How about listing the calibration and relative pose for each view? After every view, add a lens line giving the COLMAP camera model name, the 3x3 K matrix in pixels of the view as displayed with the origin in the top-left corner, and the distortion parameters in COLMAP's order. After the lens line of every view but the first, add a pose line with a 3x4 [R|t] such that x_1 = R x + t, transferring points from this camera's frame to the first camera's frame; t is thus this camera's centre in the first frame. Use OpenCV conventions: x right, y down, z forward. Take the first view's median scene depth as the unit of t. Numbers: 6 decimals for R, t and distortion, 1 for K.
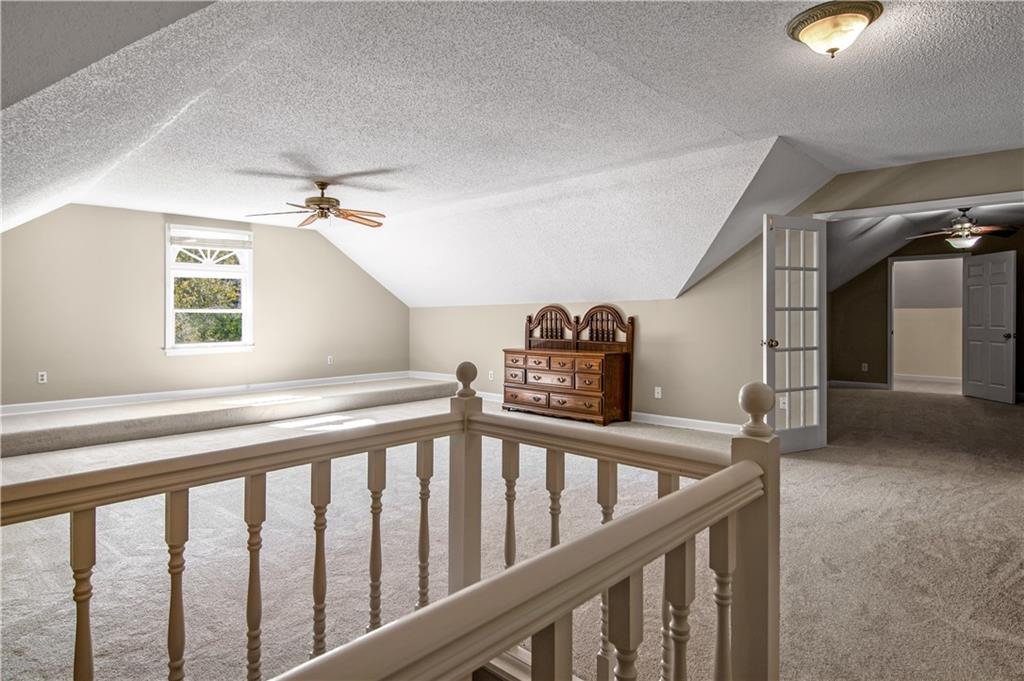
lens RADIAL K [[583.6, 0, 510.5], [0, 583.6, 315.5], [0, 0, 1]] dist [-0.002149, -0.000347]
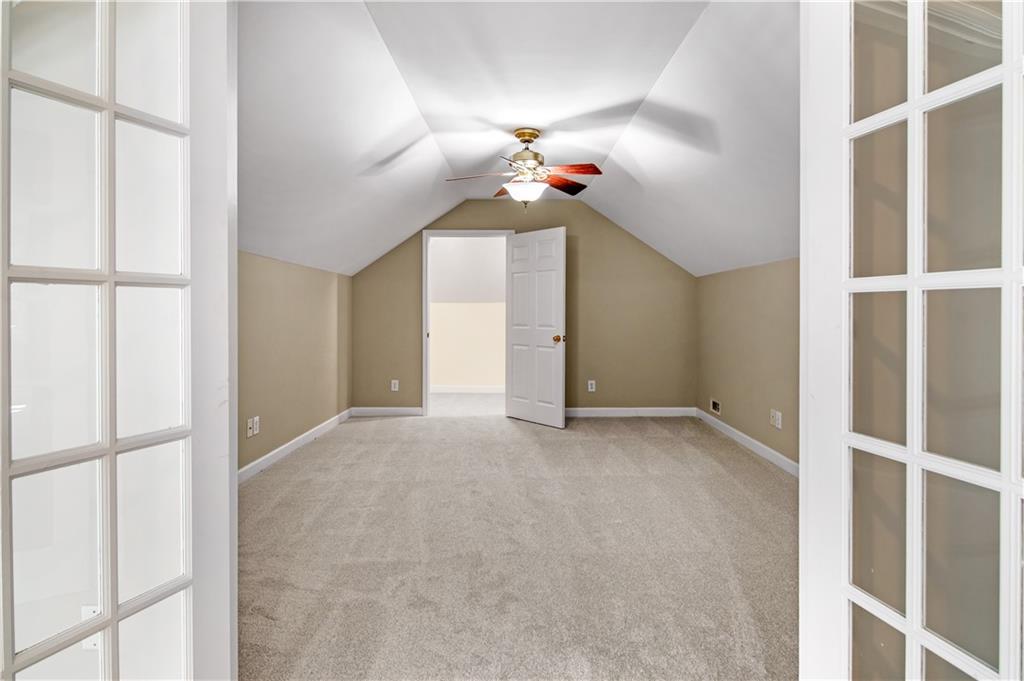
lens RADIAL K [[583.6, 0, 510.5], [0, 583.6, 315.5], [0, 0, 1]] dist [-0.002149, -0.000347]
pose [[0.751539, -0.000533, 0.659688, 0.275339], [-0.000850, 0.999998, 0.001776, 0.002919], [-0.659688, -0.001895, 0.751537, 0.420583]]
